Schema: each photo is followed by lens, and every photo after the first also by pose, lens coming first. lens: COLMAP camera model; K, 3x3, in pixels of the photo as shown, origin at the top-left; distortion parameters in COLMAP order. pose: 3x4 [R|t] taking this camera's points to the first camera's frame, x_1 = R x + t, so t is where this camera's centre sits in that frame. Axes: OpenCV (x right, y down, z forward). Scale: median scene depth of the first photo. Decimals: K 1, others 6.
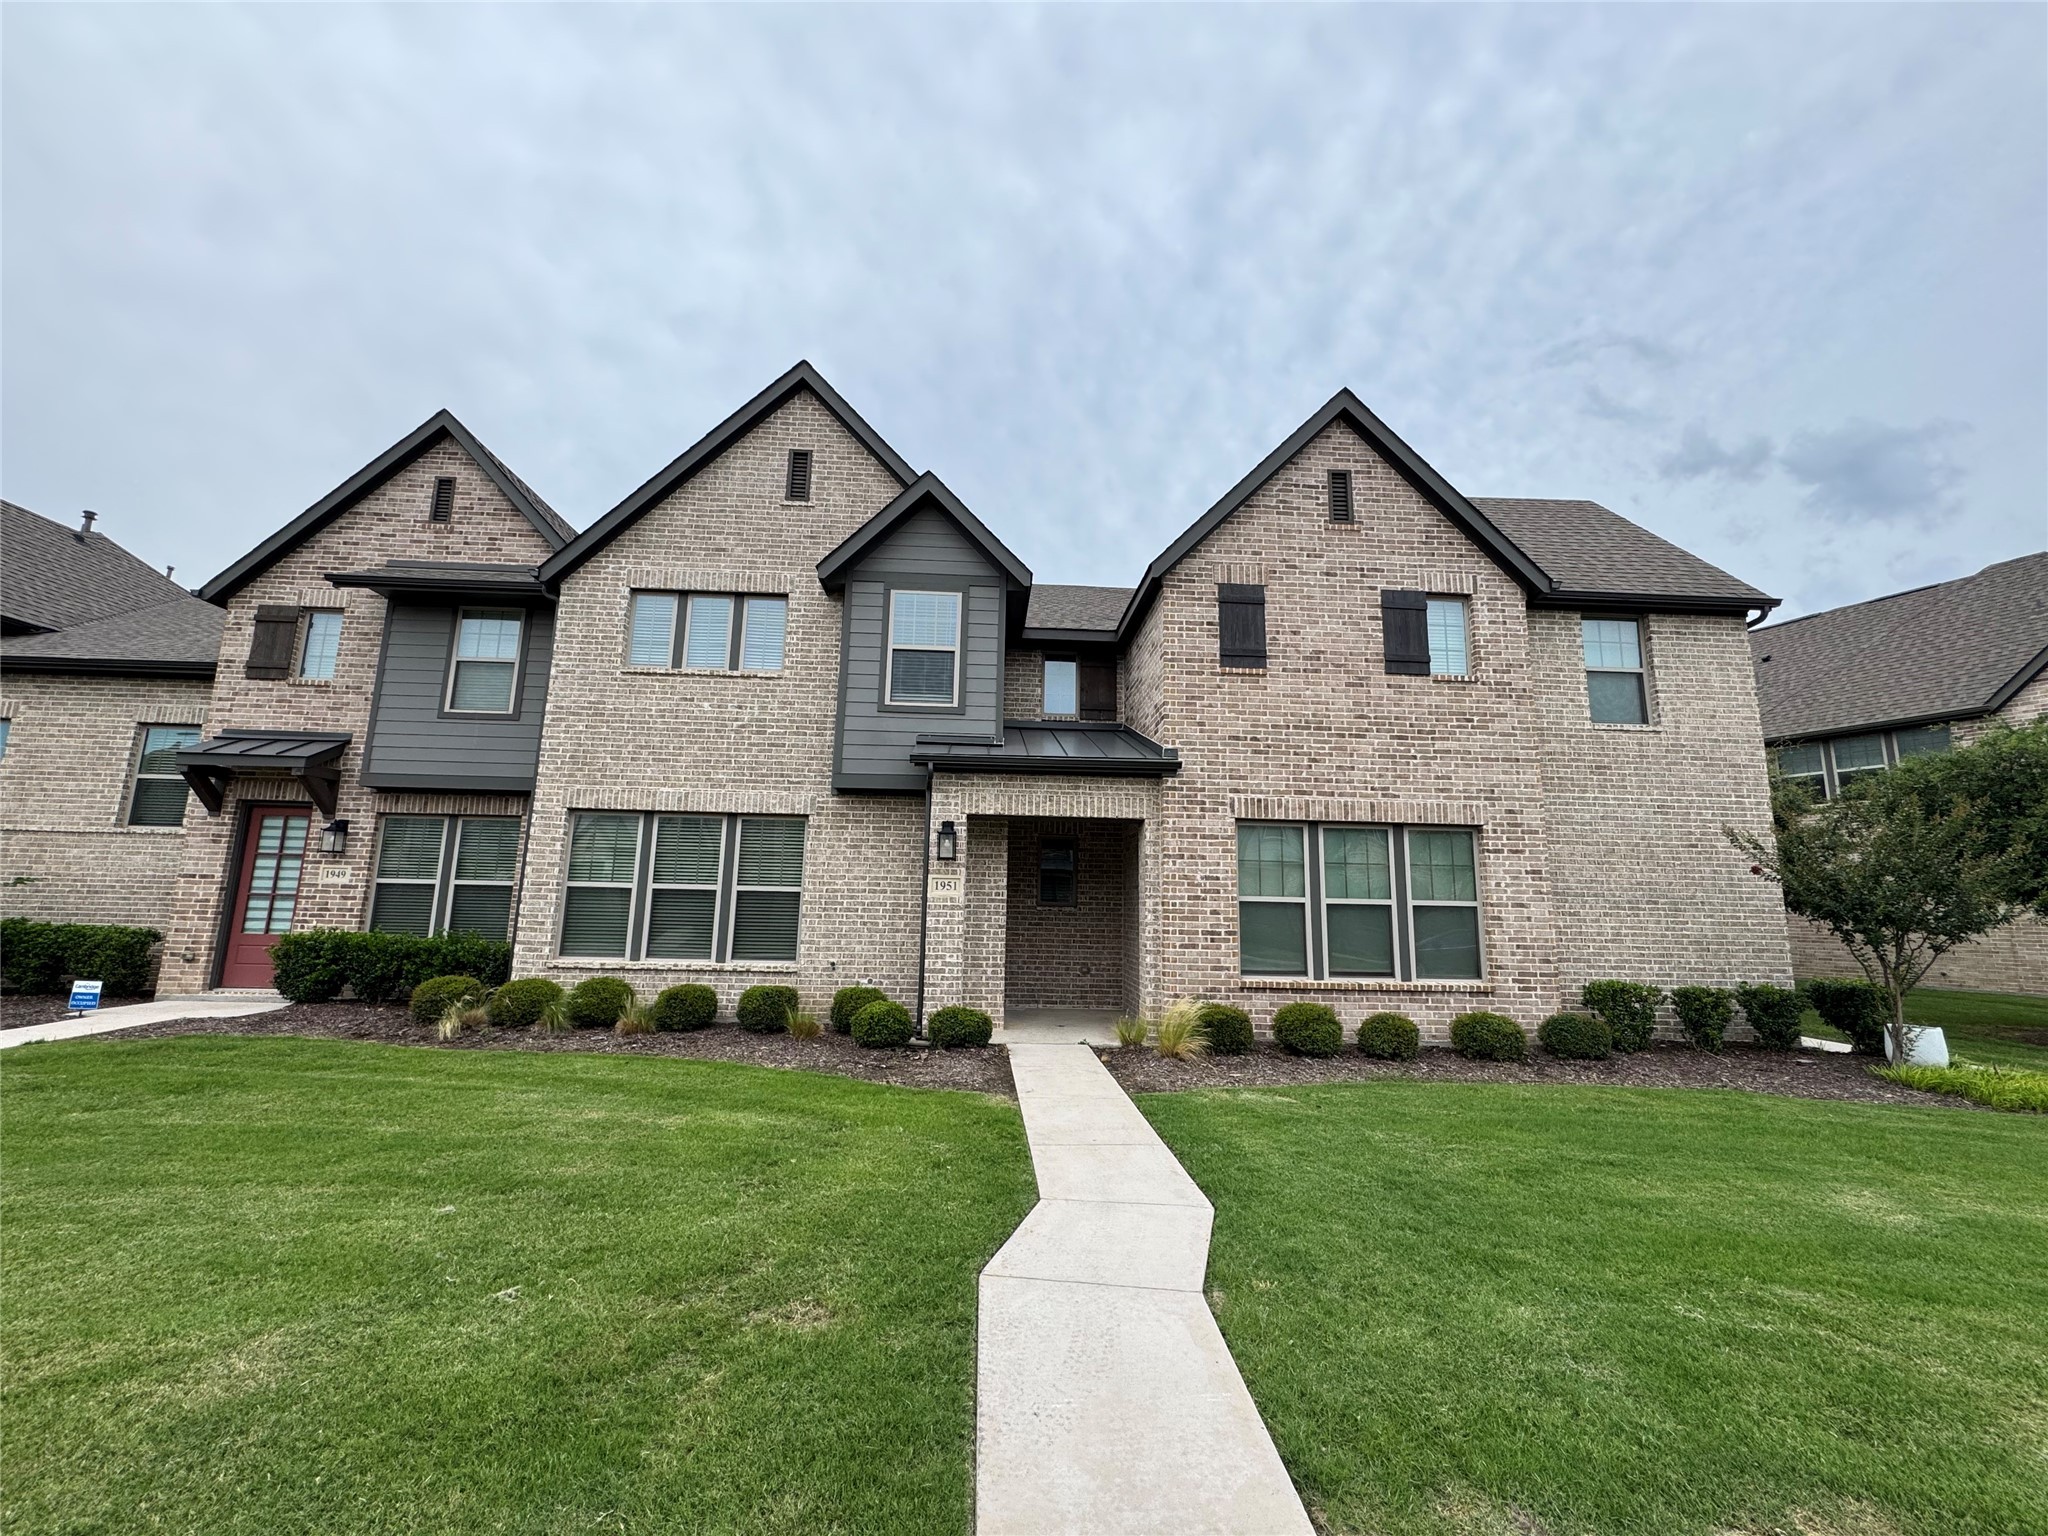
lens RADIAL K [[818.6, 0, 1024.0], [0, 818.6, 768.0], [0, 0, 1]] dist [-0.004432, -0.000070]
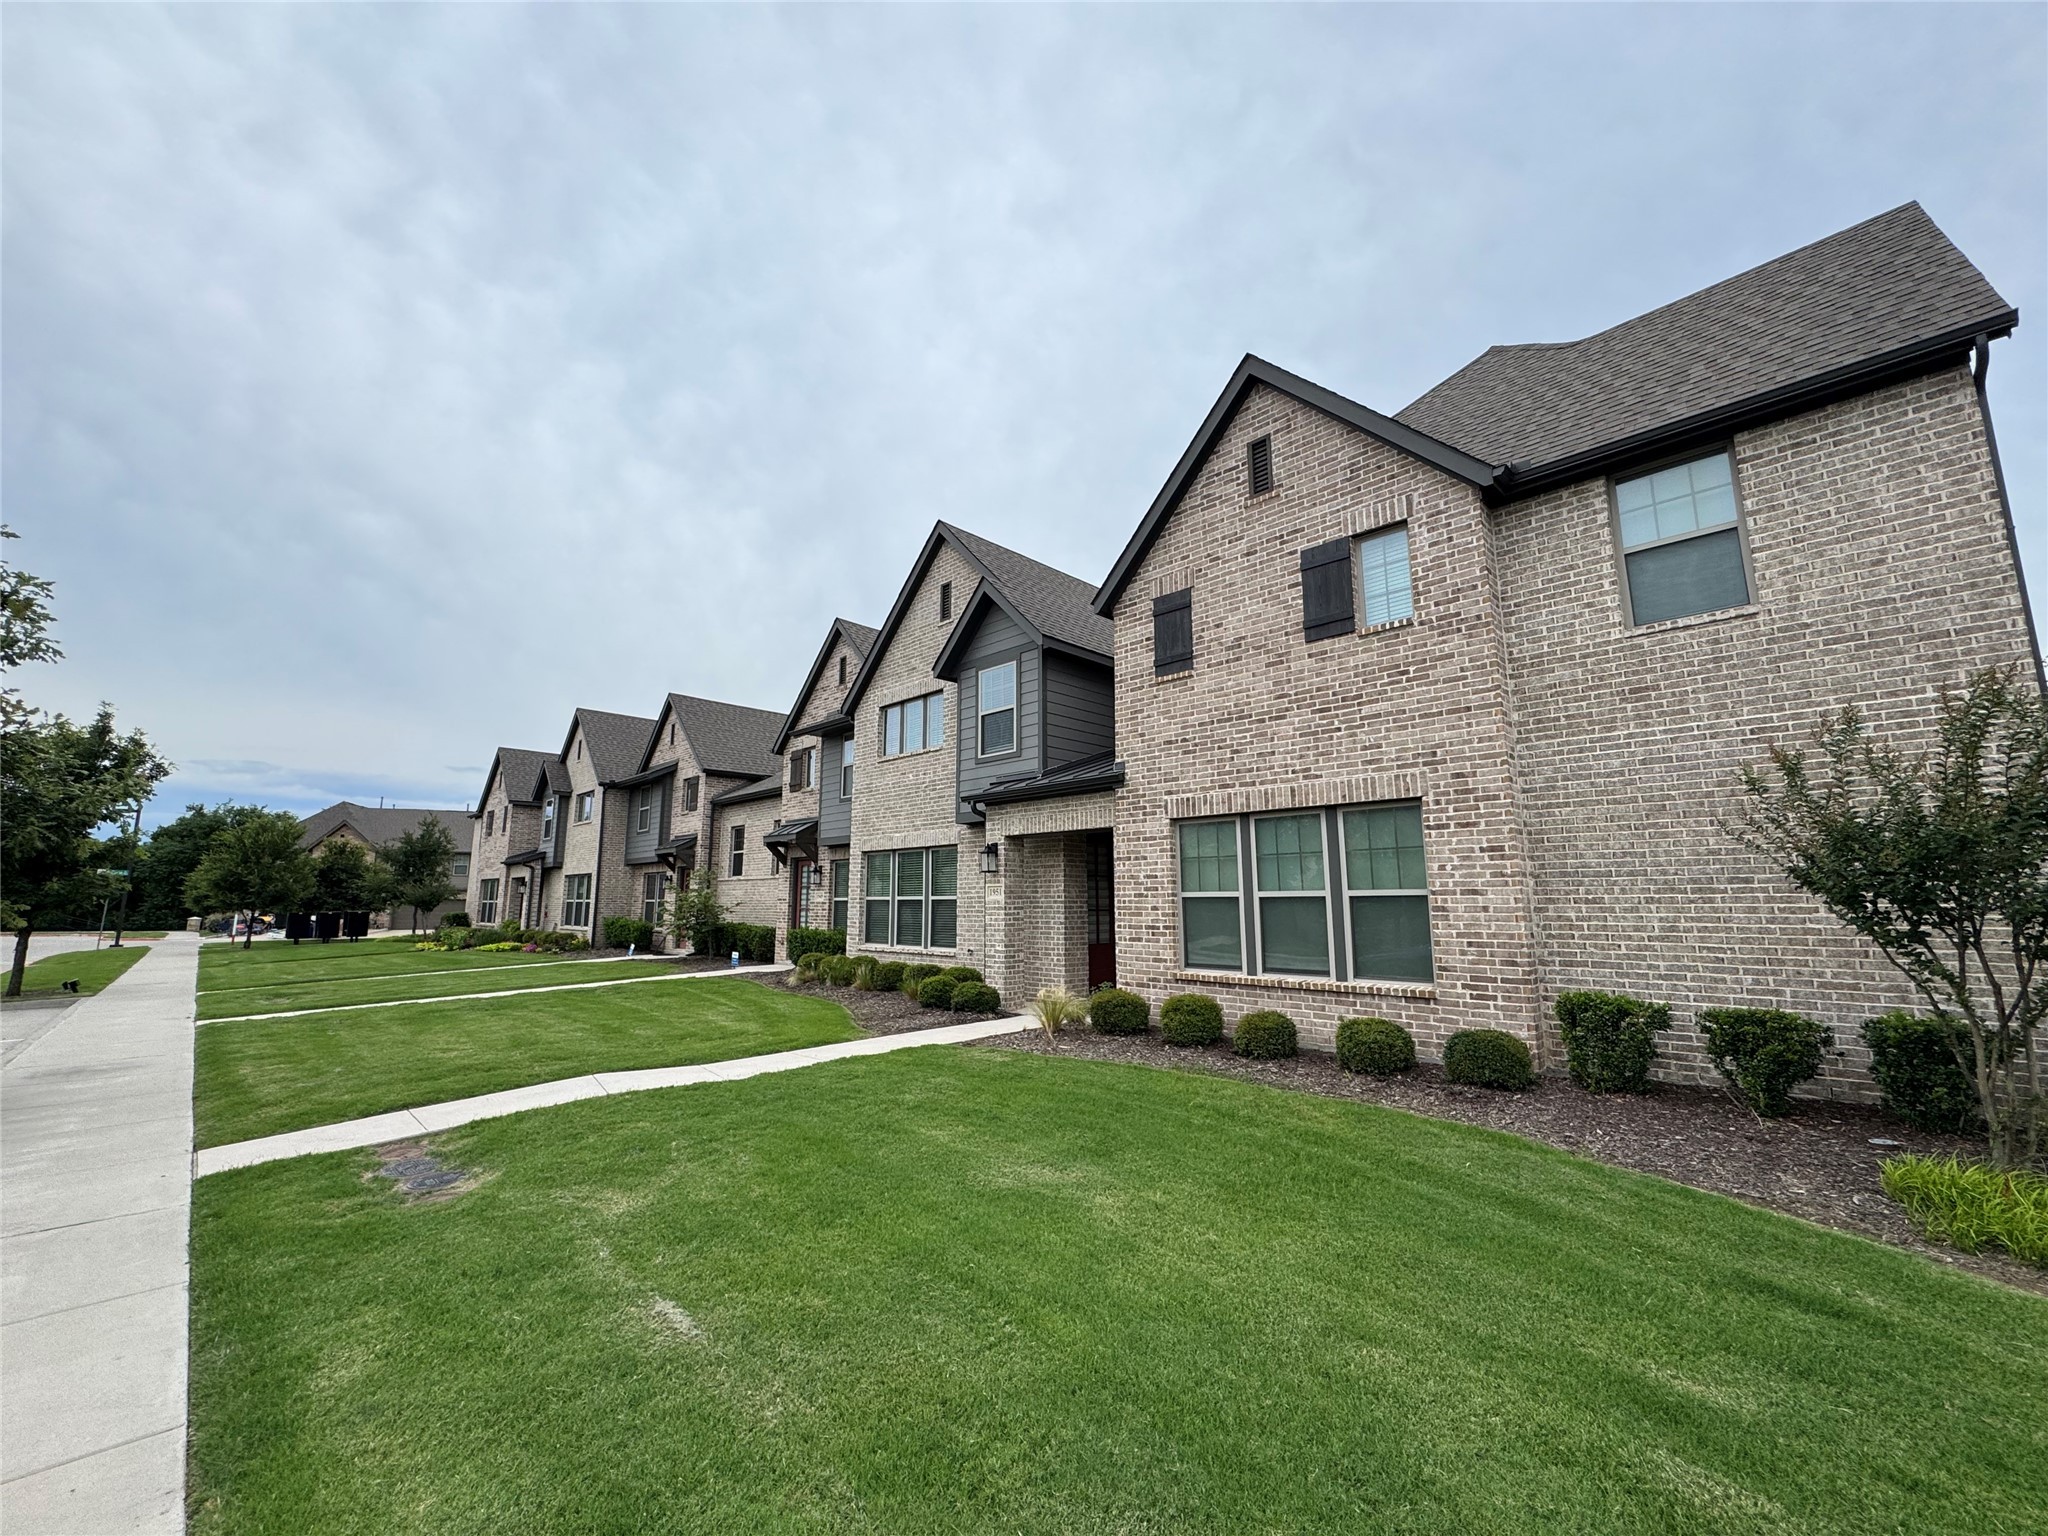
lens RADIAL K [[818.6, 0, 1024.0], [0, 818.6, 768.0], [0, 0, 1]] dist [-0.004432, -0.000070]
pose [[0.669025, -0.144304, -0.729096, 0.885380], [0.140095, 0.987871, -0.066969, 0.039729], [0.729917, -0.057339, 0.681127, 0.142643]]
